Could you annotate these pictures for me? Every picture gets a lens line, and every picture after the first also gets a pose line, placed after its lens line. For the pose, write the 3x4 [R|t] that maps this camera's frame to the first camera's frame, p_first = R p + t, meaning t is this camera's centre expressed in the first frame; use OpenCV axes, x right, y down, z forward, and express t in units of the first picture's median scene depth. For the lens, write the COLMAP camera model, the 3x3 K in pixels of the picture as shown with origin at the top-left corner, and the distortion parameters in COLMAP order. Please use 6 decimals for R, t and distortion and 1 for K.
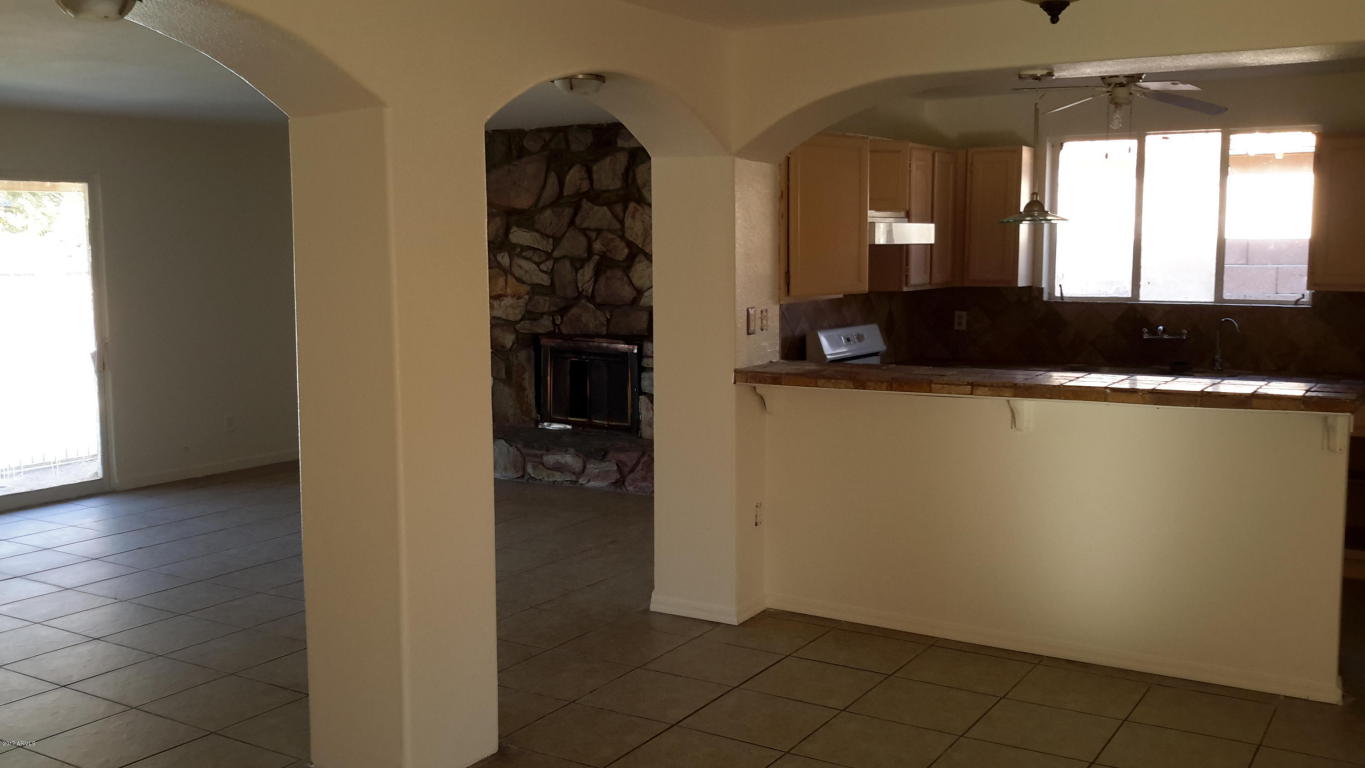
lens RADIAL K [[1270.4, 0, 681.8], [0, 1270.4, 396.7], [0, 0, 1]] dist [0.156204, -0.404240]
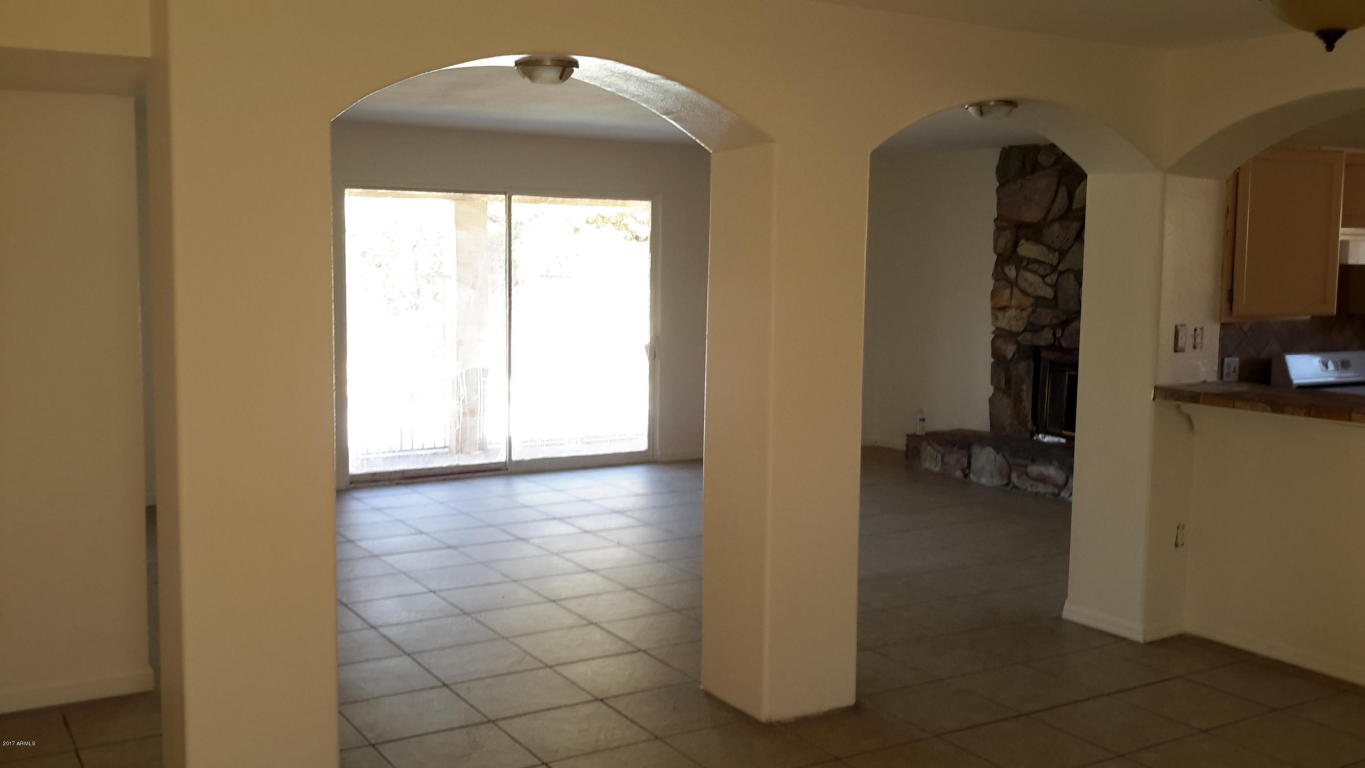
lens RADIAL K [[1281.1, 0, 682.7], [0, 1281.1, 398.6], [0, 0, 1]] dist [0.155995, -0.464924]
pose [[0.893501, 0.067292, -0.443991, 0.098437], [-0.070834, 0.997451, 0.008626, 0.003544], [0.443439, 0.023742, 0.895990, -0.044112]]
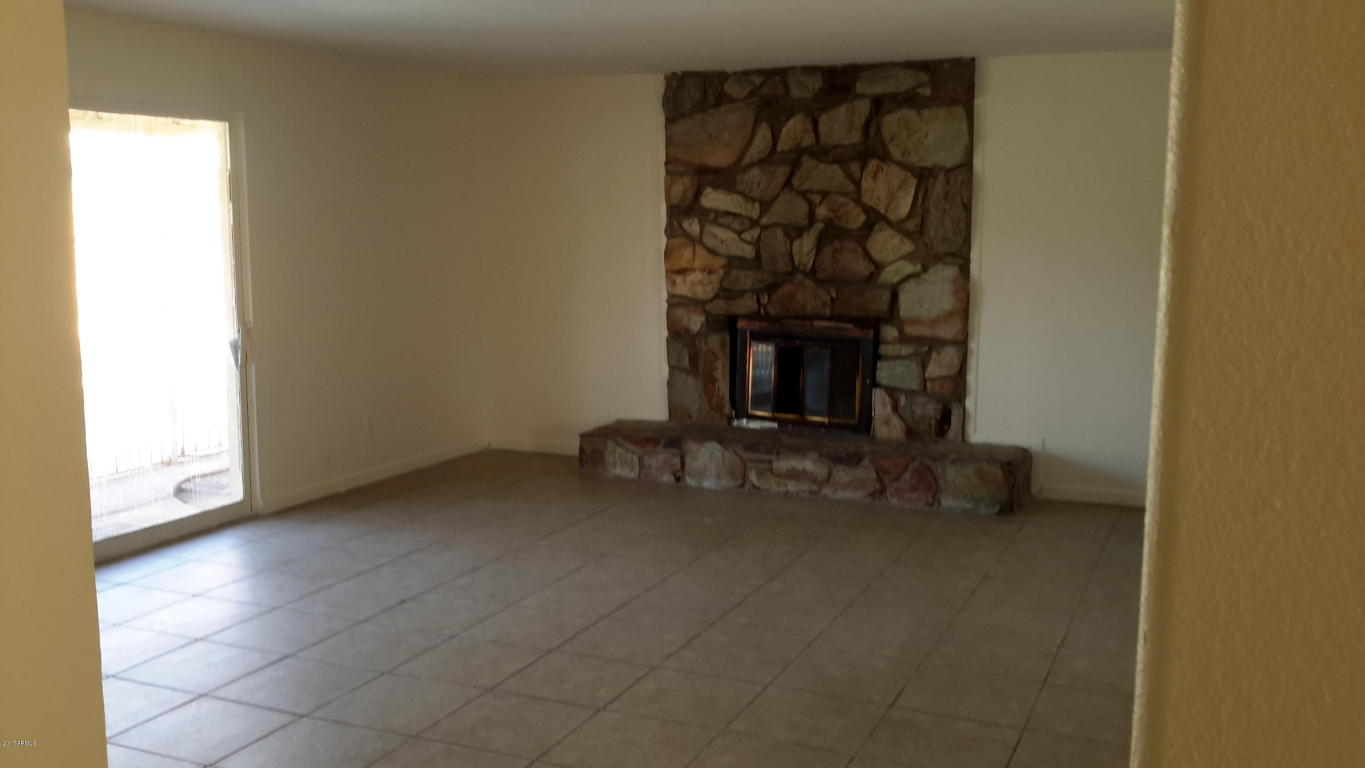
lens RADIAL K [[1270.4, 0, 681.8], [0, 1270.4, 396.7], [0, 0, 1]] dist [0.156204, -0.404240]
pose [[0.989287, -0.009291, 0.145689, -0.288615], [0.005588, 0.999651, 0.025801, -0.018219], [-0.145878, -0.024711, 0.988994, 0.176301]]
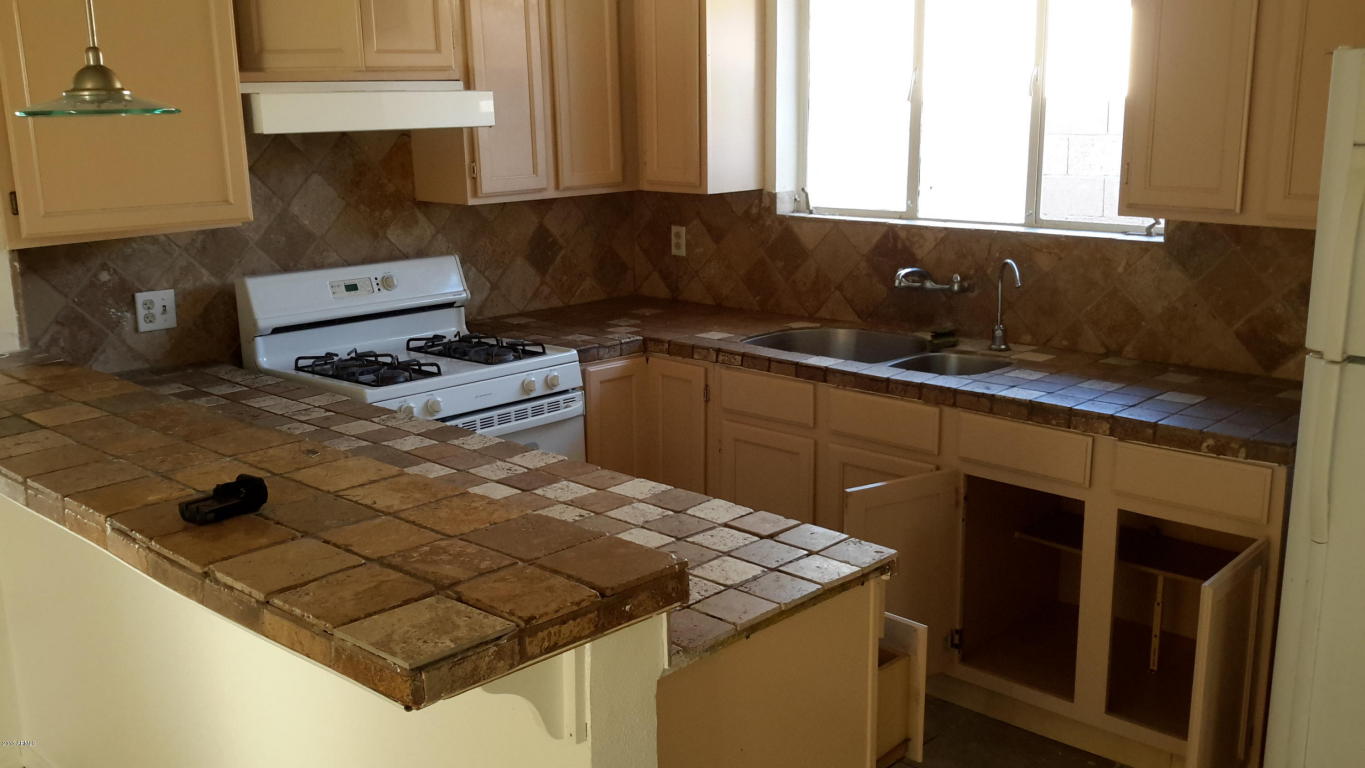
lens RADIAL K [[1275.4, 0, 681.6], [0, 1275.4, 398.8], [0, 0, 1]] dist [0.149047, -0.410886]
pose [[0.977629, 0.037699, -0.206931, 0.309237], [-0.012411, 0.992432, 0.122167, -0.051658], [0.209970, -0.116865, 0.970698, 0.325515]]
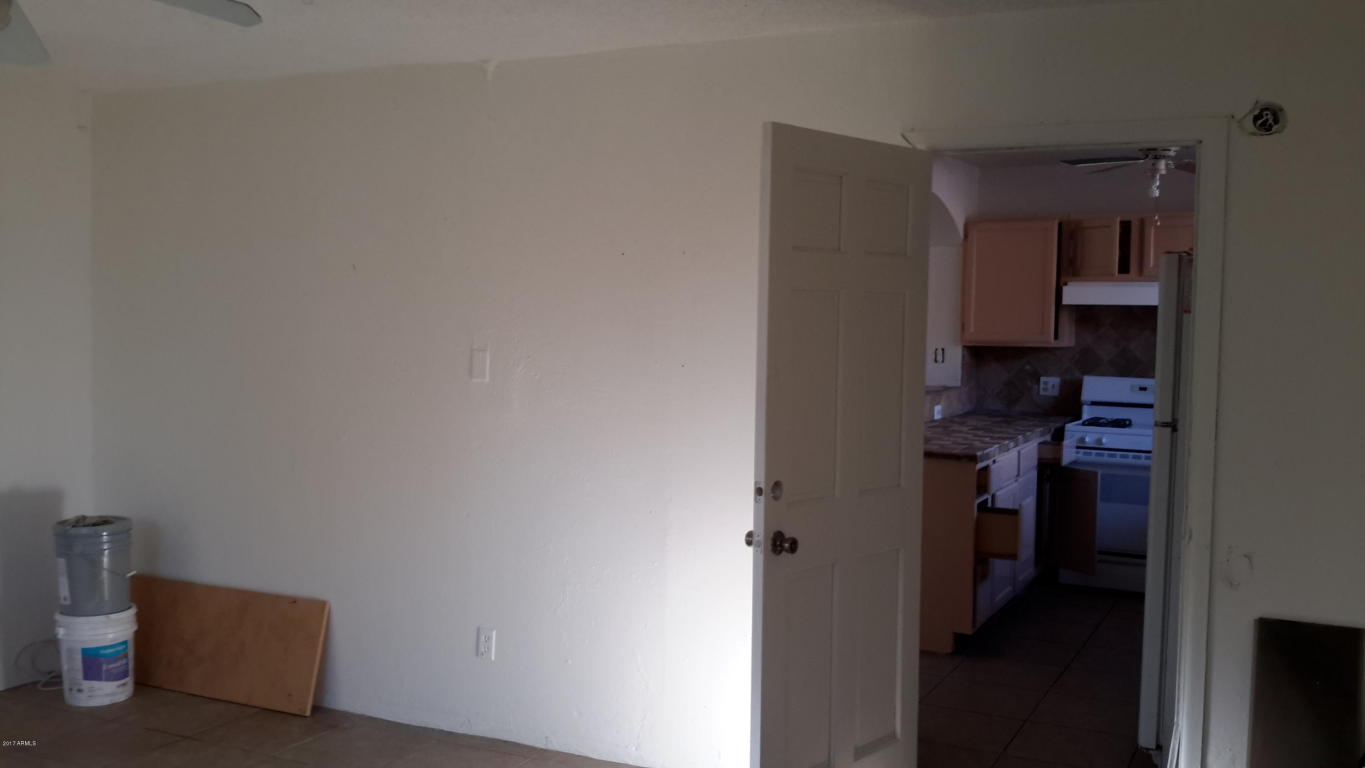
lens RADIAL K [[1275.4, 0, 681.6], [0, 1275.4, 398.8], [0, 0, 1]] dist [0.149047, -0.410886]
pose [[0.095587, 0.075825, -0.992529, 0.921845], [-0.133294, 0.989090, 0.062725, -0.039973], [0.986456, 0.126303, 0.104651, 0.357753]]
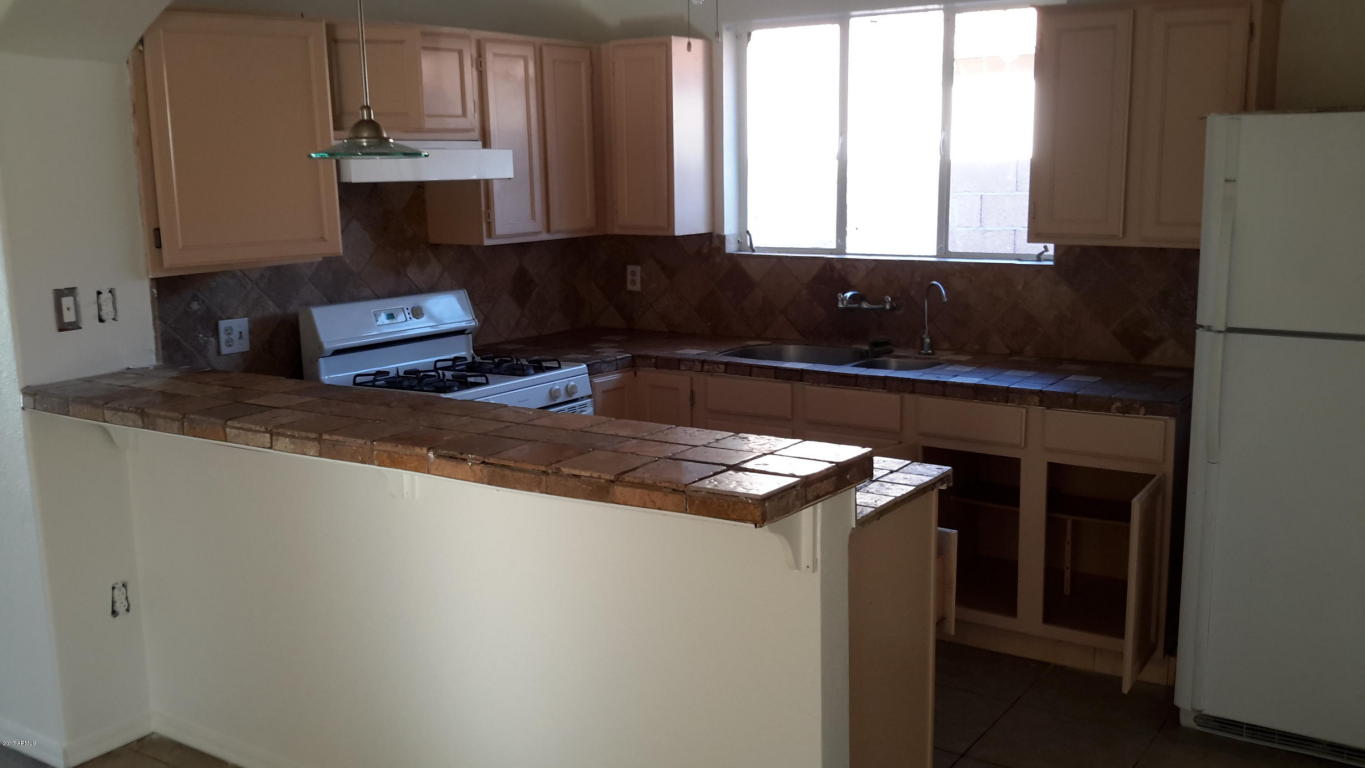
lens RADIAL K [[1270.4, 0, 681.8], [0, 1270.4, 396.7], [0, 0, 1]] dist [0.156204, -0.404240]
pose [[0.999232, -0.003855, -0.038986, 0.239608], [0.006484, 0.997695, 0.067540, -0.035343], [0.038636, -0.067741, 0.996955, 0.224418]]
